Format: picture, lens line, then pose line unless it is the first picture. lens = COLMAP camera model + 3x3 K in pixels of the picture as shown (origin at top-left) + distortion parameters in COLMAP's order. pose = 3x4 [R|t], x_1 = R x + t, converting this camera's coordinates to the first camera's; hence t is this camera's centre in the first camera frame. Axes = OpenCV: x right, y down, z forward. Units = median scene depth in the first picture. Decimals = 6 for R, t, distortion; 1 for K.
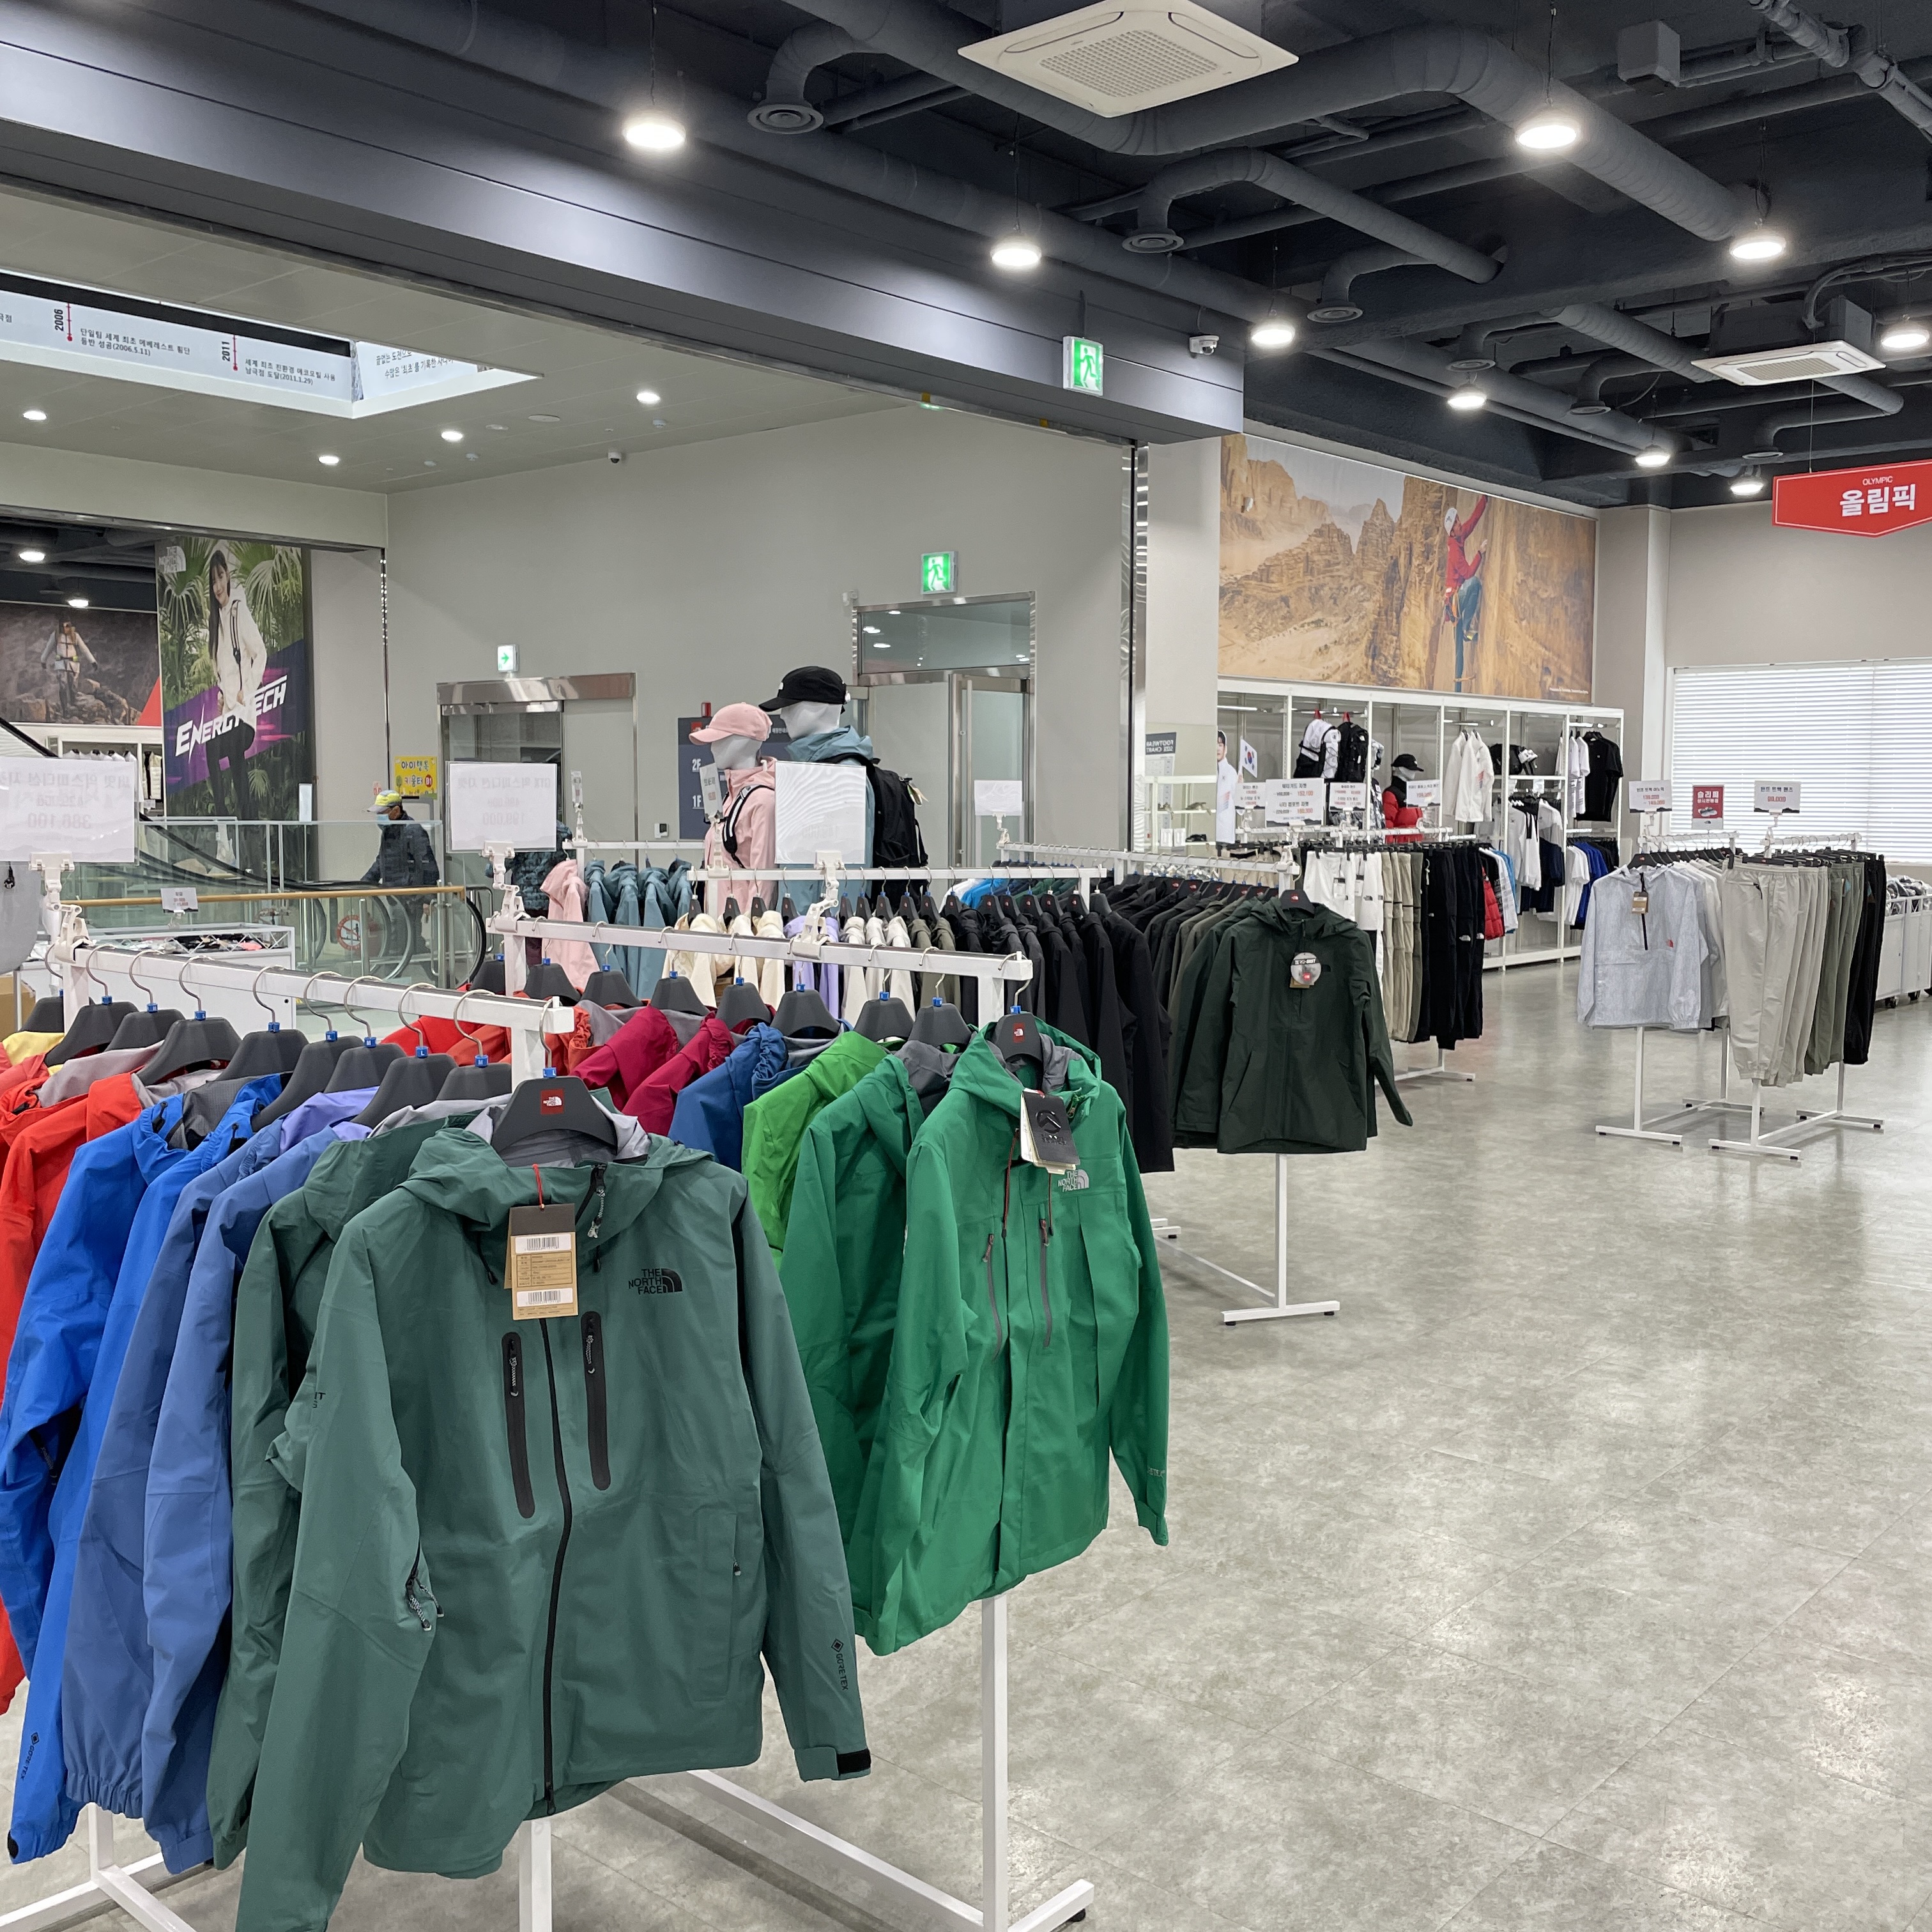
lens RADIAL K [[1931.2, 0, 966.5], [0, 1931.2, 965.1], [0, 0, 1]] dist [0.022454, 0.000000]
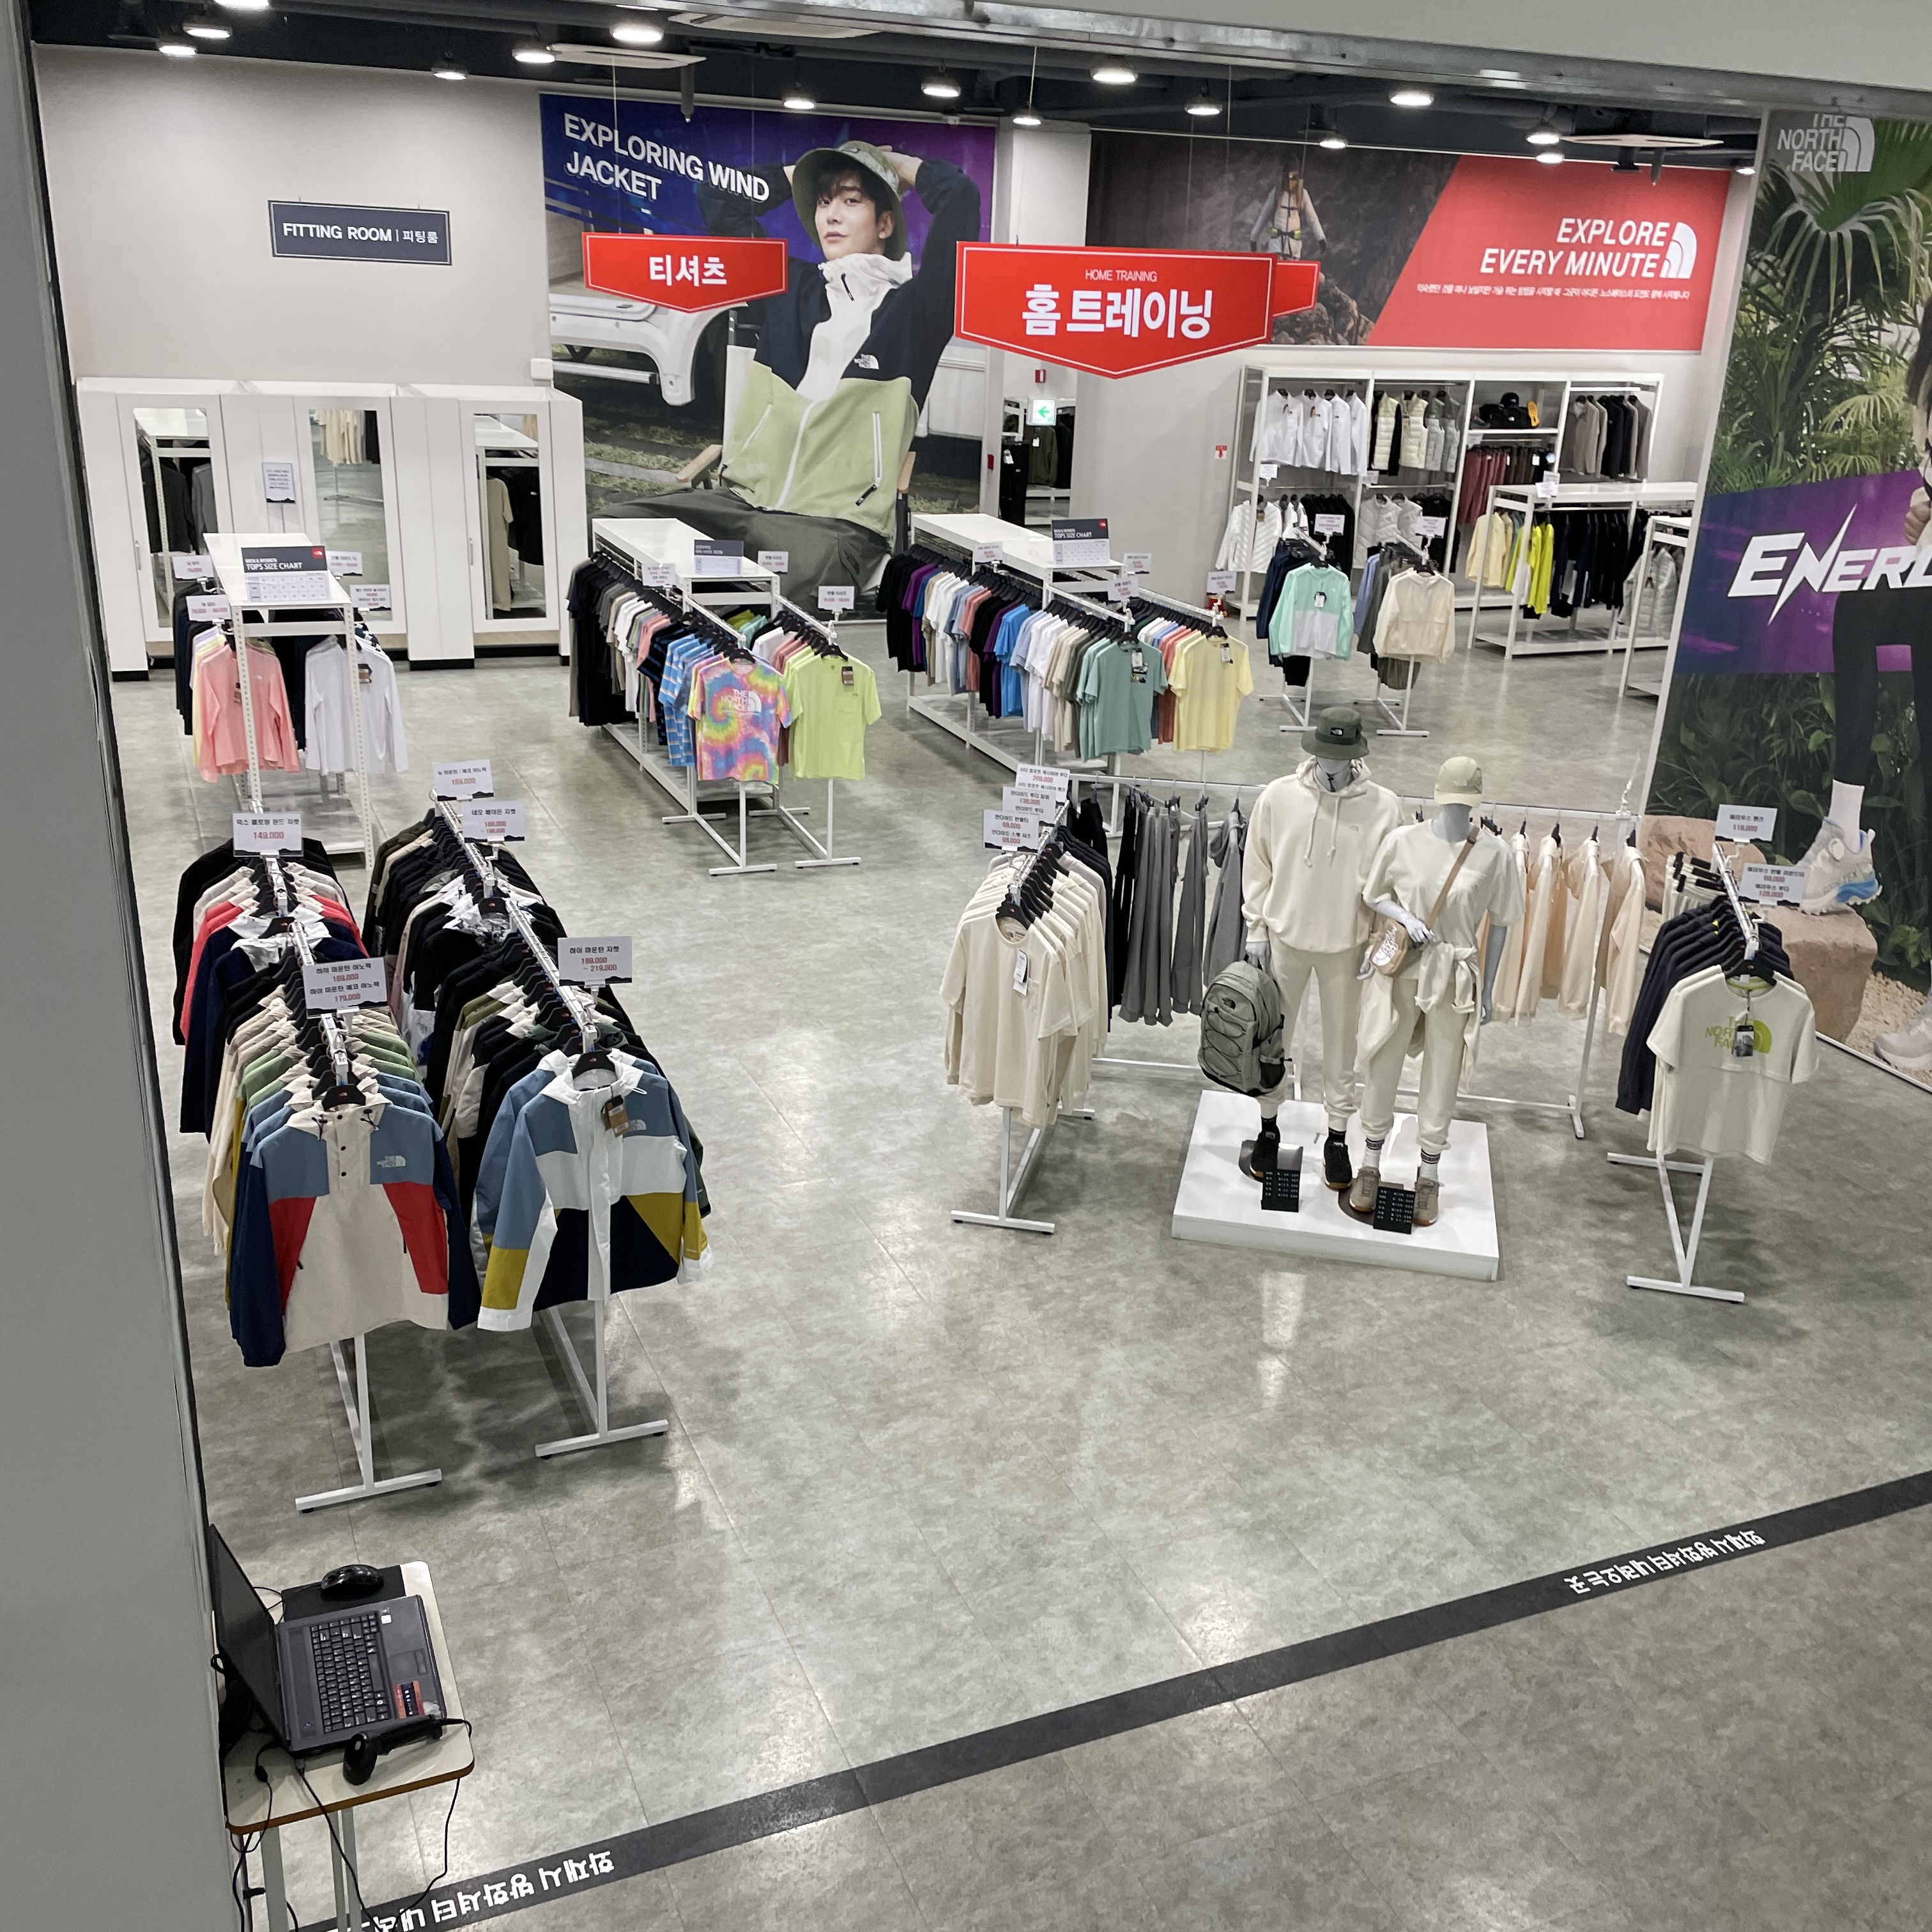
lens RADIAL K [[1931.2, 0, 968.1], [0, 1931.2, 965.1], [0, 0, 1]] dist [0.022454, 0.000000]
pose [[0.903202, 0.191417, -0.384168, -0.273713], [-0.083144, 0.956122, 0.280924, -0.100527], [0.421085, -0.221790, 0.879487, 0.361220]]
